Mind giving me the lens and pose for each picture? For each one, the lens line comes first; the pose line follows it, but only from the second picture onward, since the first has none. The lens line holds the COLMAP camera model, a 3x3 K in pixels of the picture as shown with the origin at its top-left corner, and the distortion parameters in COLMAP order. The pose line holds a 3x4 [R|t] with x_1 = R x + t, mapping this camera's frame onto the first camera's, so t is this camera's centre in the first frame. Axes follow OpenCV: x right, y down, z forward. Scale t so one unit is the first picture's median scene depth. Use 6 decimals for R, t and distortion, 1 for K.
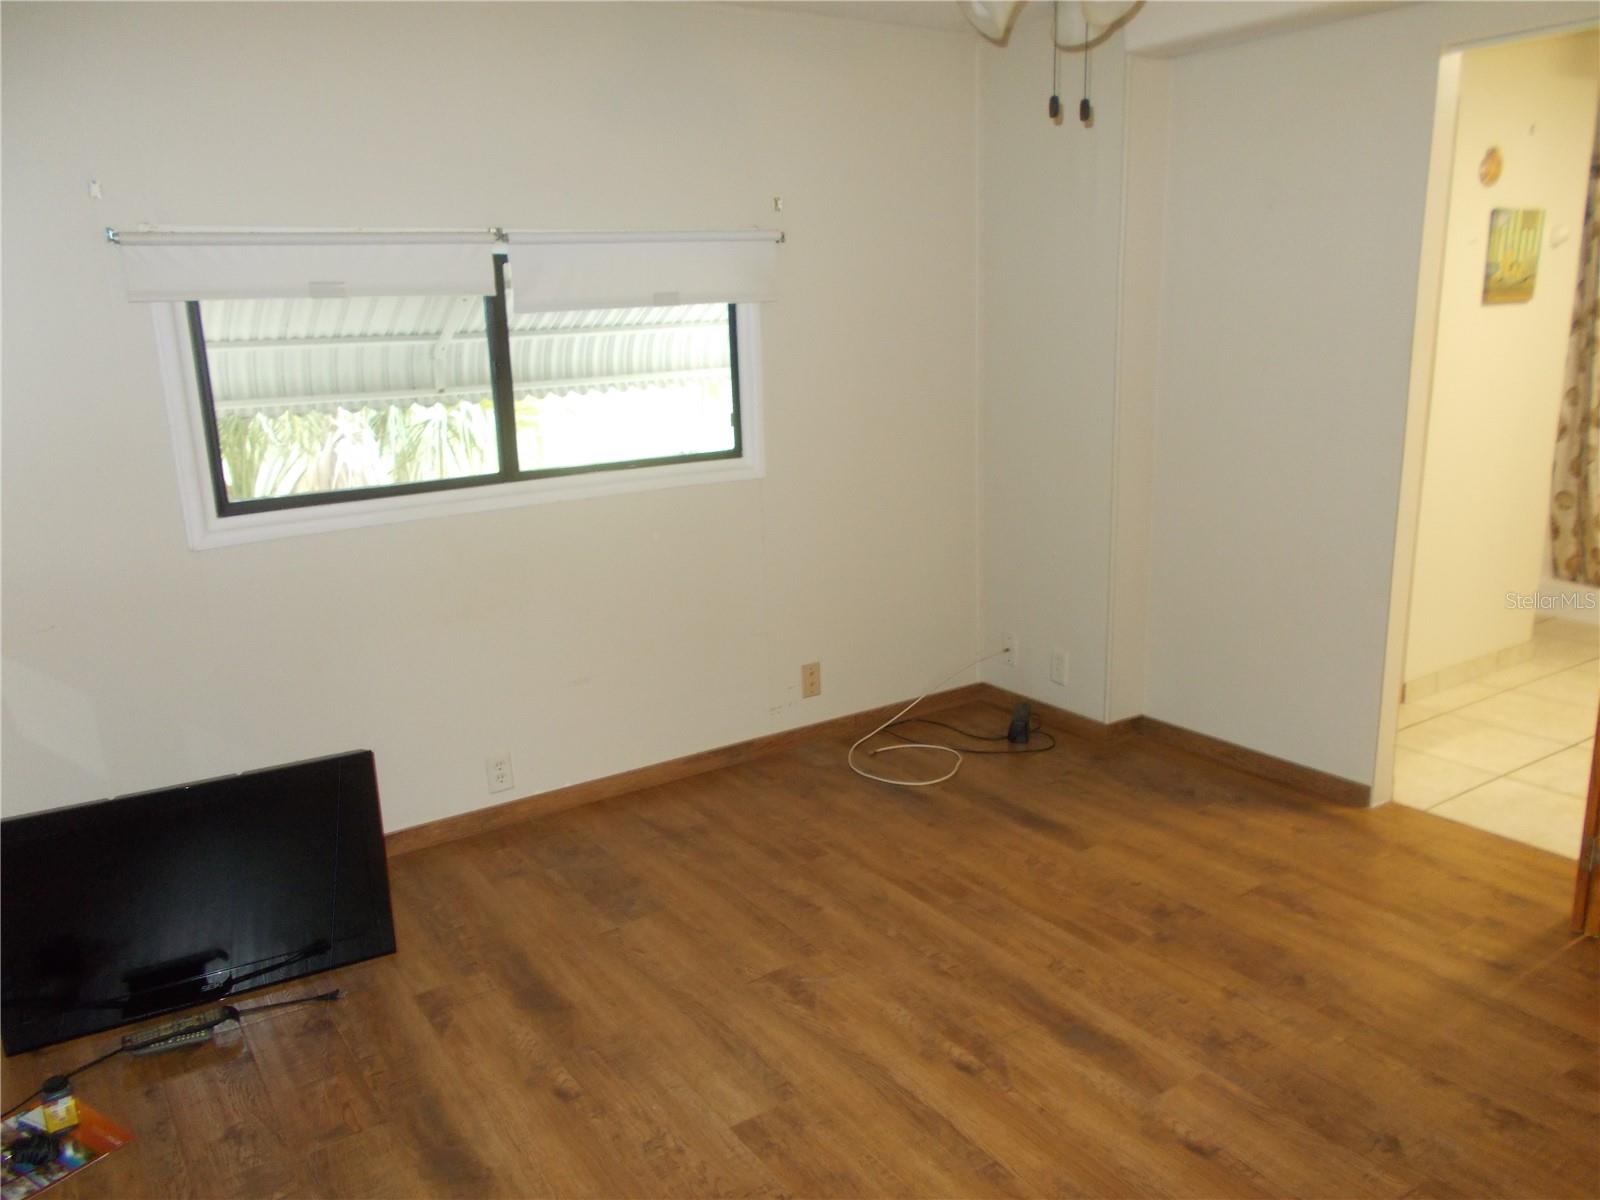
lens RADIAL K [[1243.0, 0, 809.7], [0, 1243.0, 604.0], [0, 0, 1]] dist [0.024948, -0.013887]
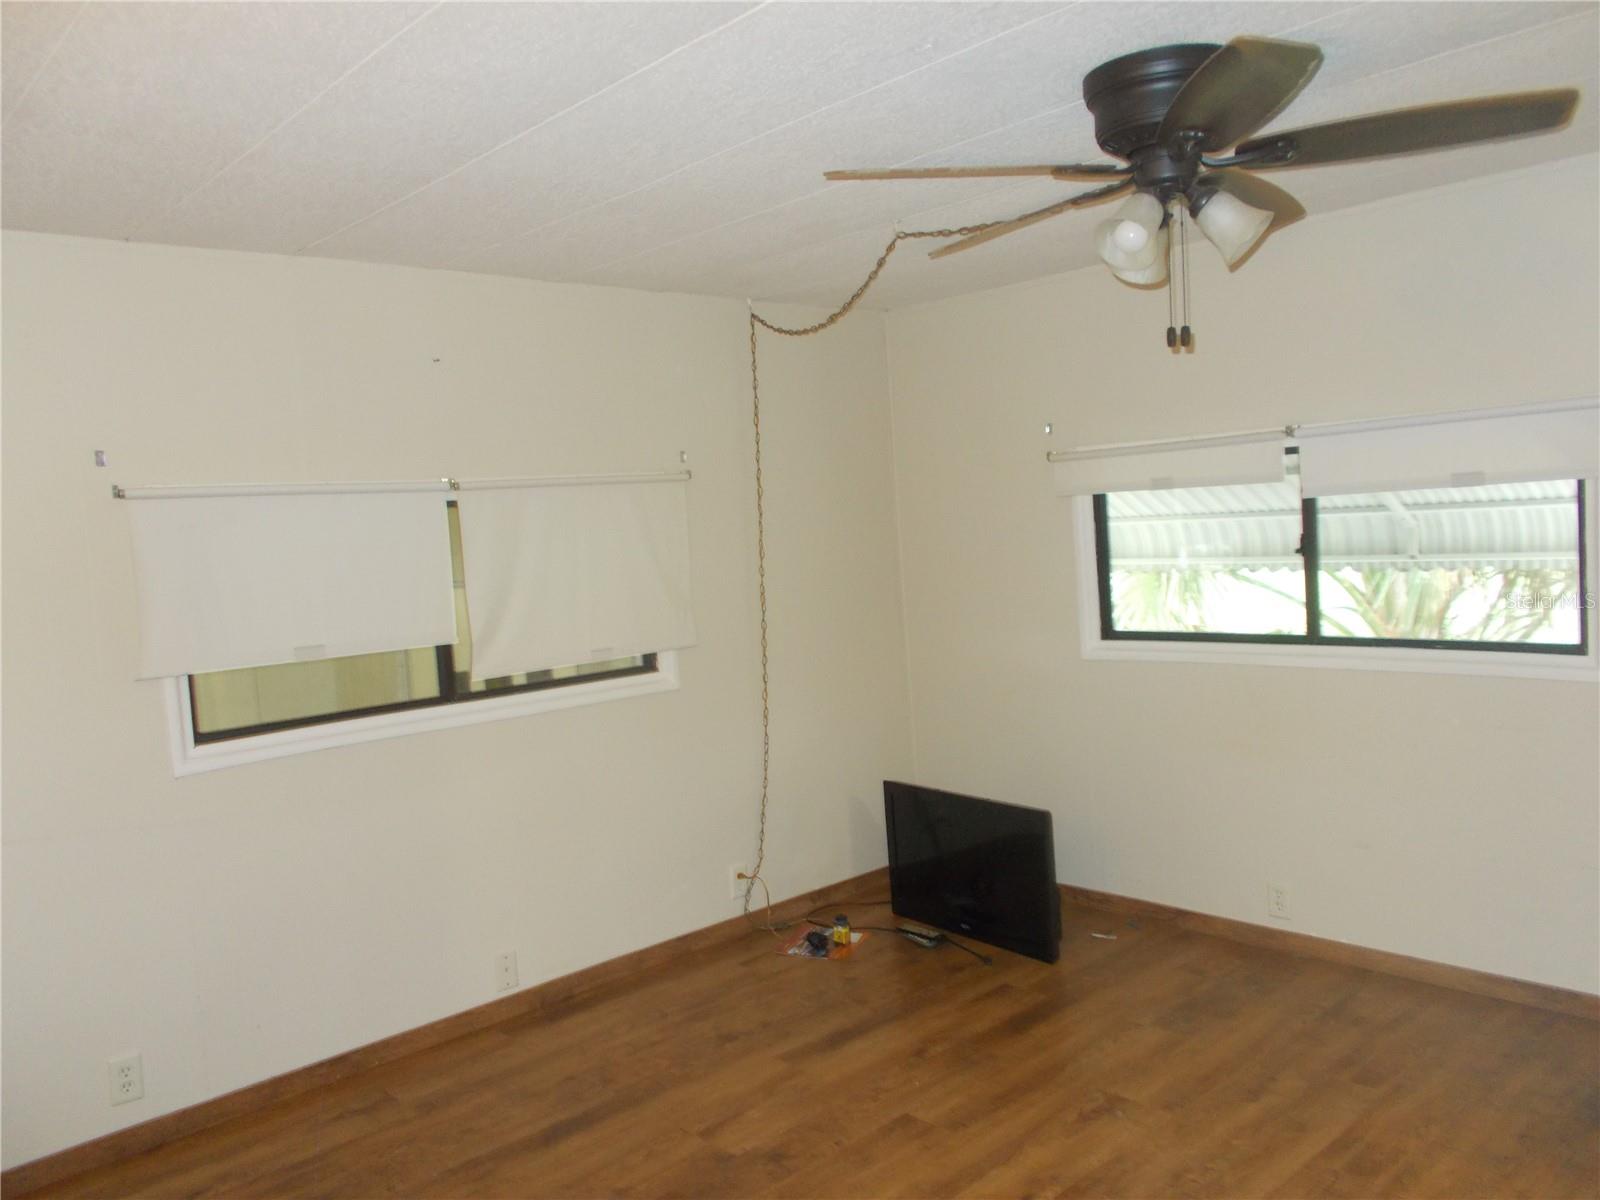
lens RADIAL K [[1243.0, 0, 813.2], [0, 1243.0, 601.3], [0, 0, 1]] dist [0.024948, -0.013887]
pose [[0.161139, 0.093632, -0.982480, 0.839369], [-0.178539, 0.981830, 0.064288, -0.137889], [0.970648, 0.165052, 0.174928, 0.397739]]
